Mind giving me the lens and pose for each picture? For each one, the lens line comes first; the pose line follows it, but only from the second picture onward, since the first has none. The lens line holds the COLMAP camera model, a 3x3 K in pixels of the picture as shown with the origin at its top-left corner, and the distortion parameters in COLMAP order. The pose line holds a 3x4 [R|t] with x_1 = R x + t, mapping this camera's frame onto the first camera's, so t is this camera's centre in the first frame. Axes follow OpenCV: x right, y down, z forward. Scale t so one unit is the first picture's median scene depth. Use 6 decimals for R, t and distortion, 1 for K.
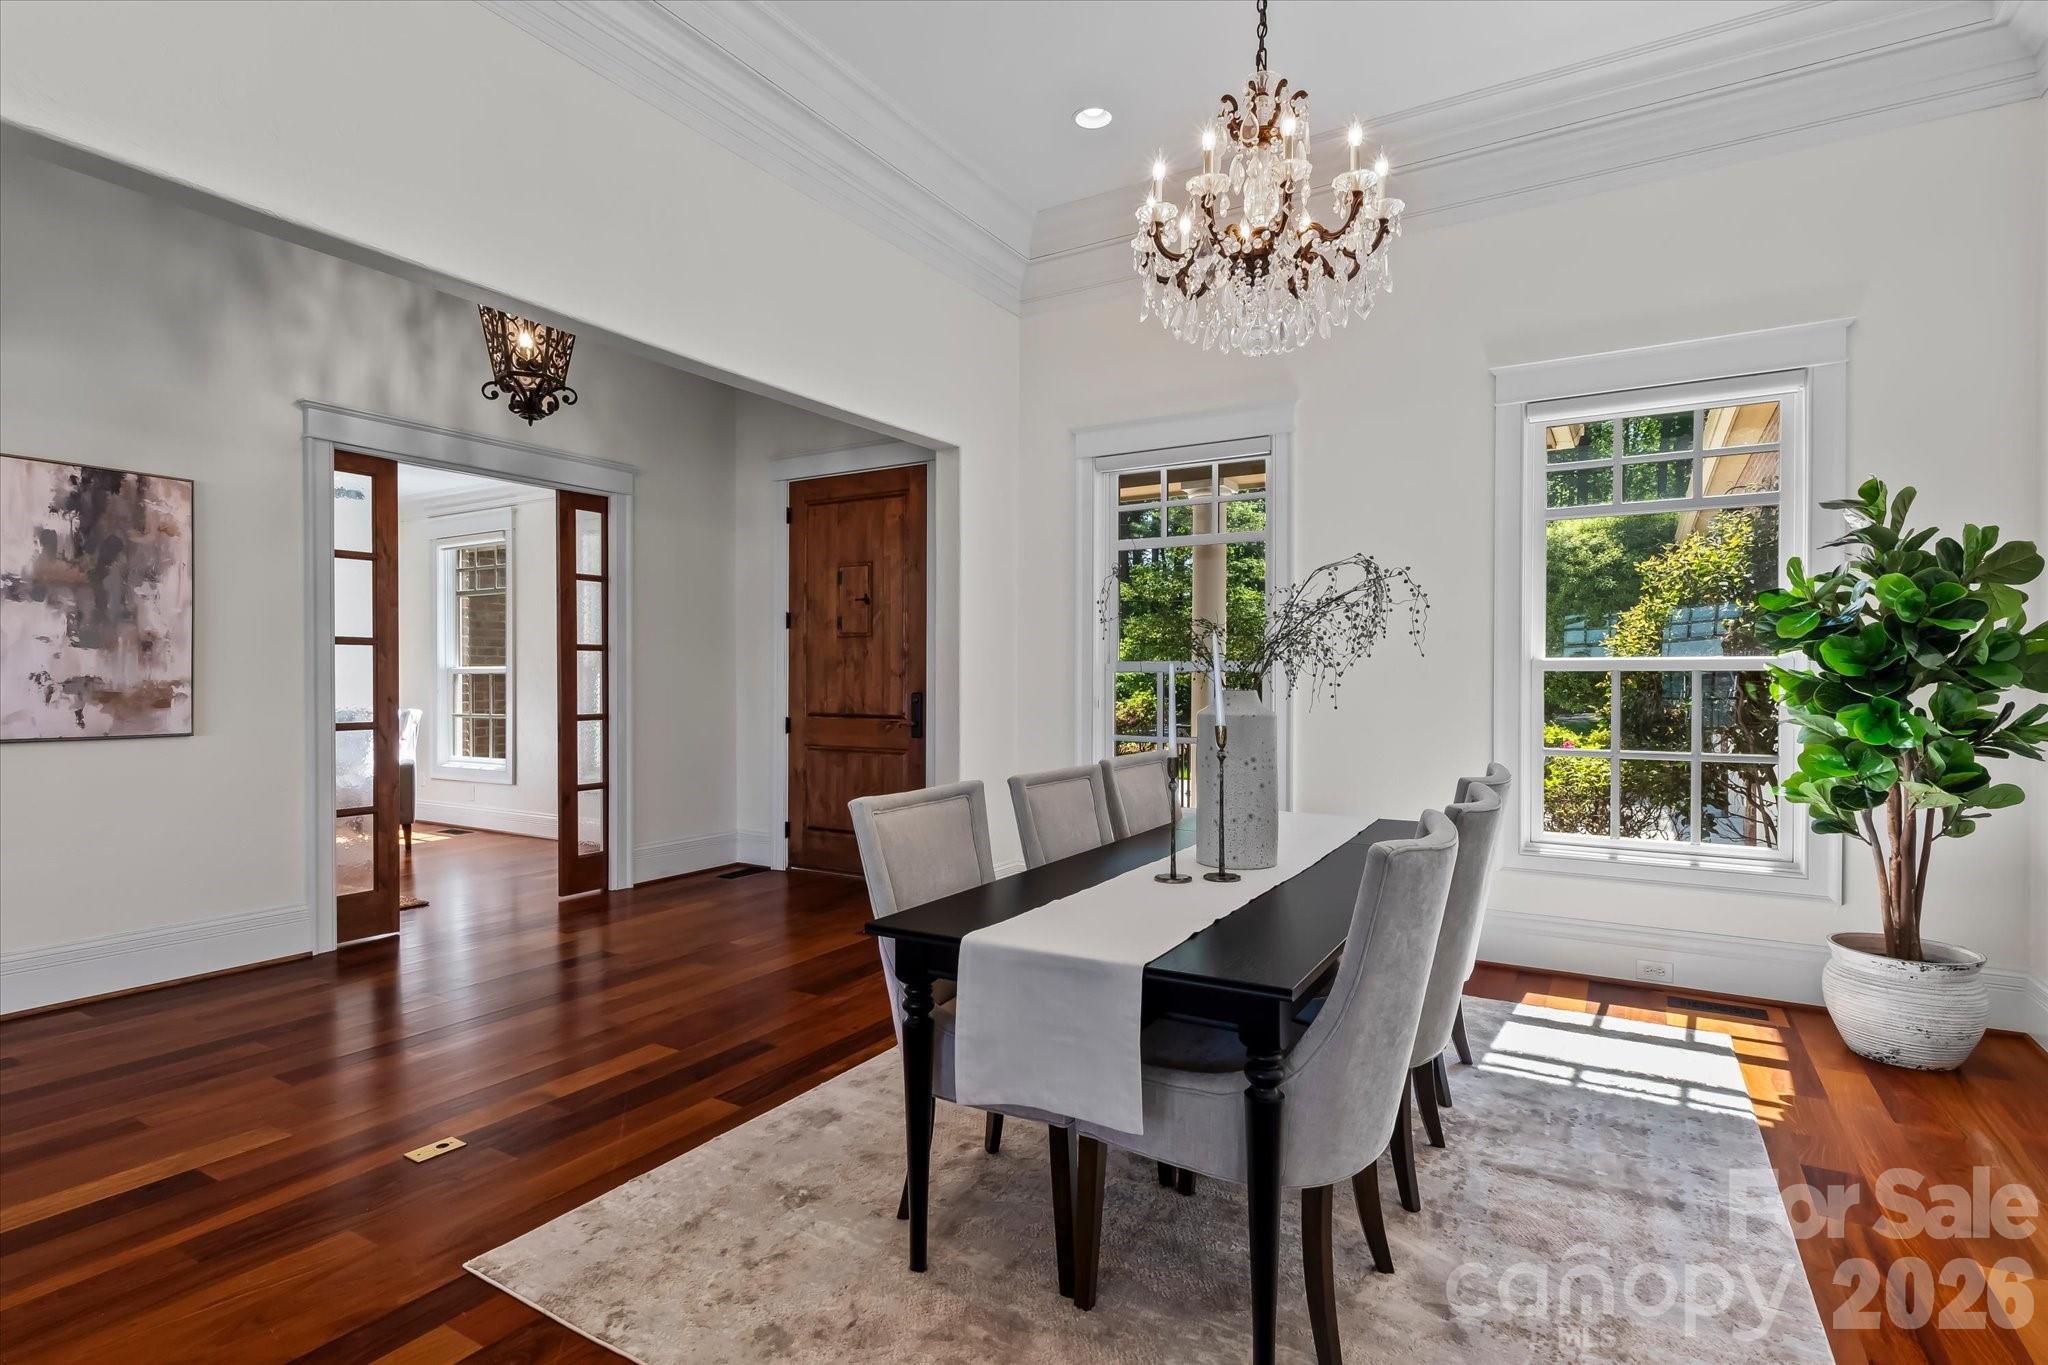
lens RADIAL K [[1003.9, 0, 1011.2], [0, 1003.9, 683.6], [0, 0, 1]] dist [-0.006948, 0.001904]
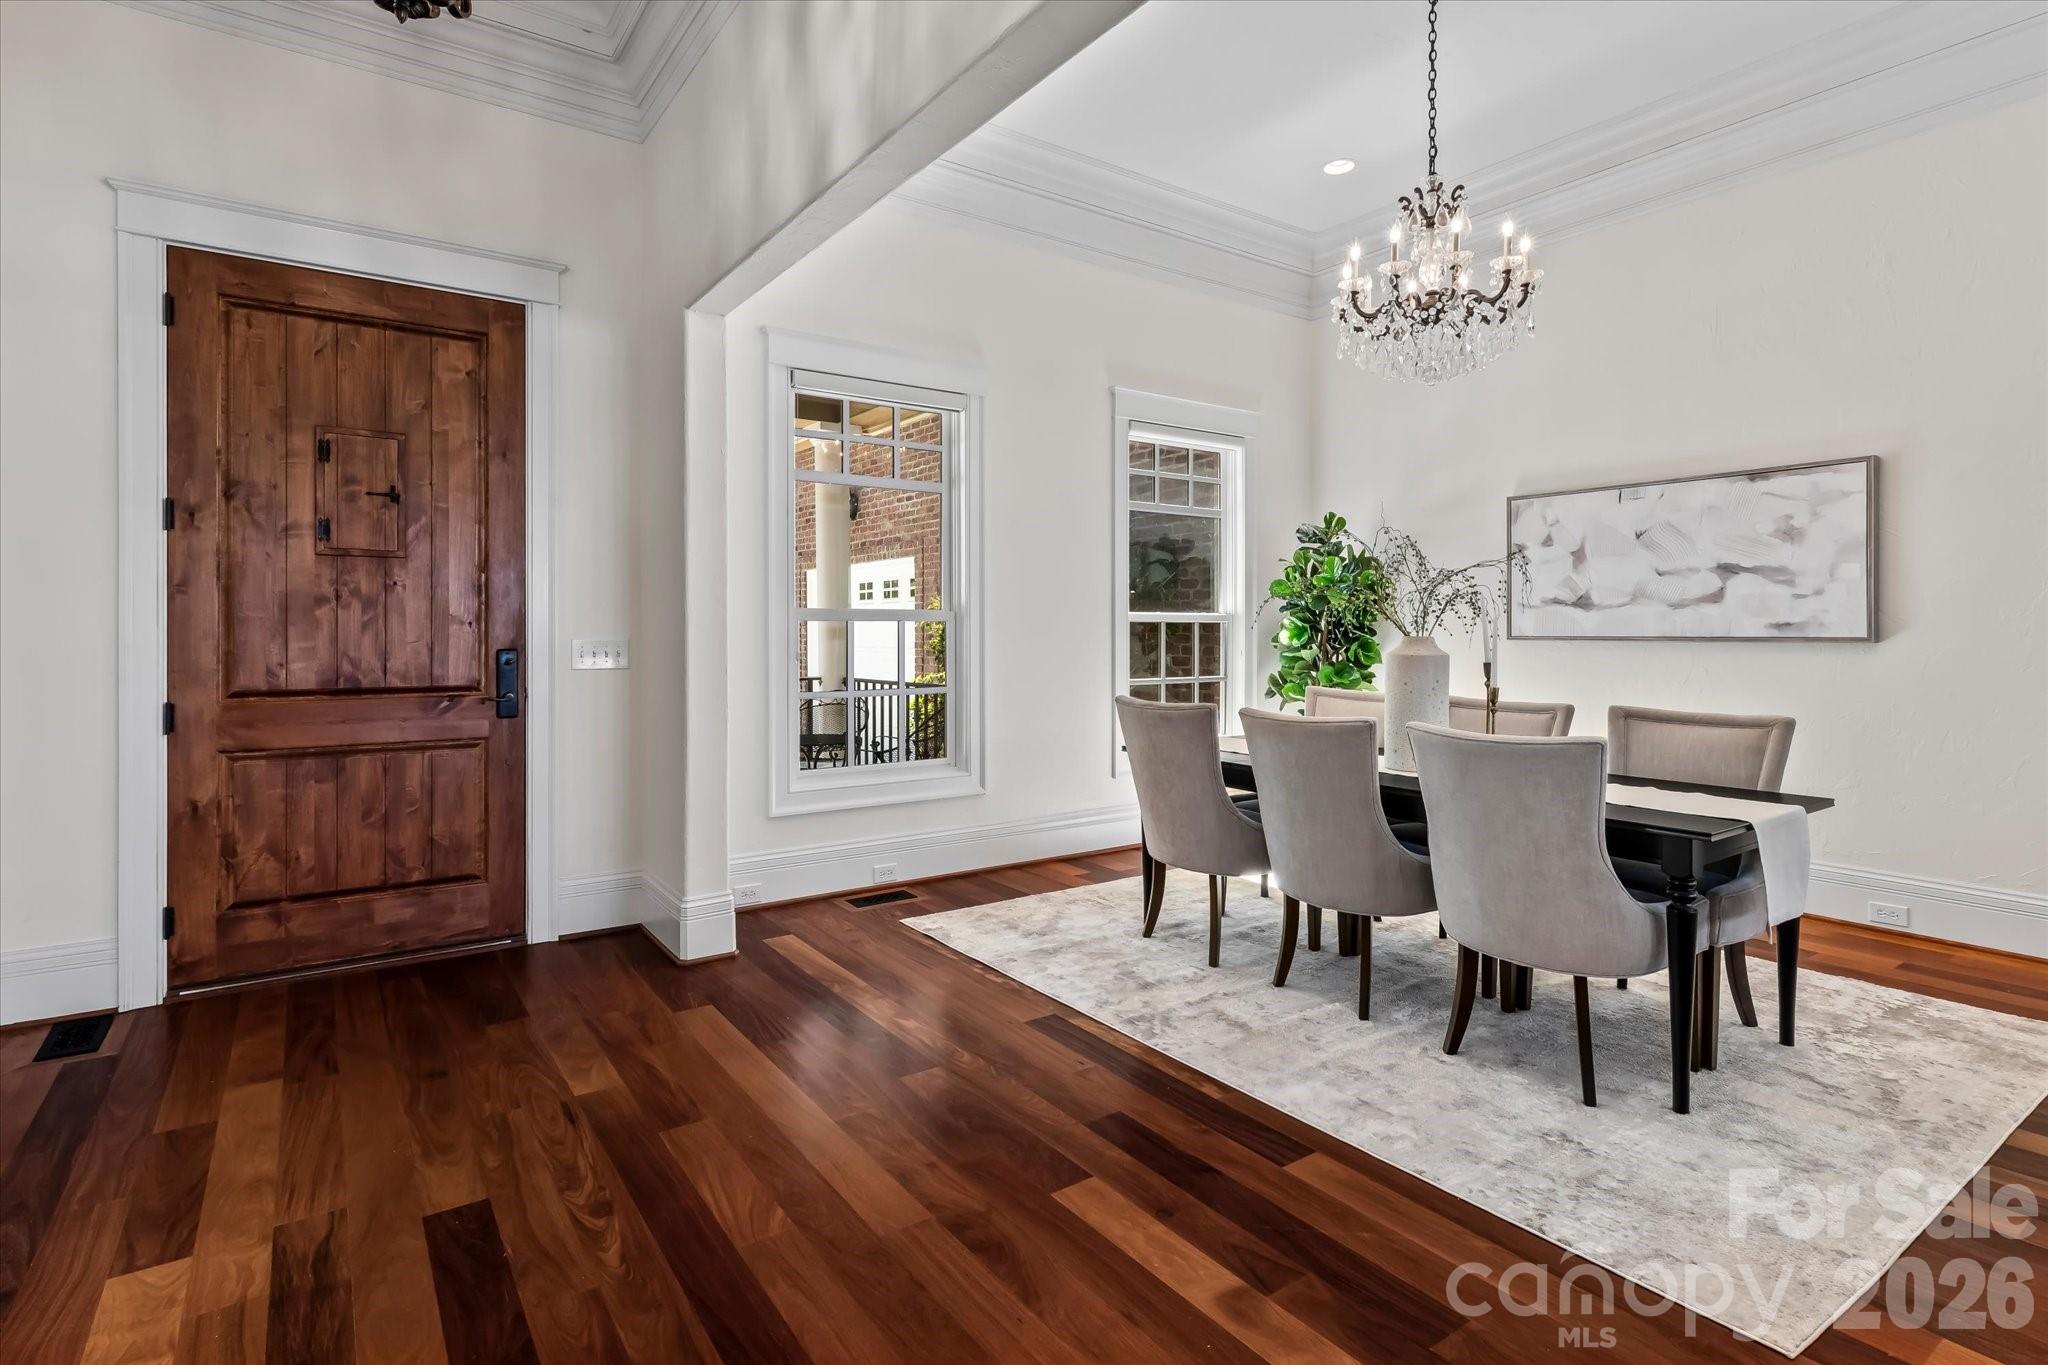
lens RADIAL K [[1003.9, 0, 985.2], [0, 1003.9, 629.9], [0, 0, 1]] dist [-0.006948, 0.001904]
pose [[0.433411, 0.003209, 0.901191, -0.525621], [0.007549, 0.999946, -0.007192, 0.003408], [-0.901165, 0.009920, 0.433363, 0.420711]]
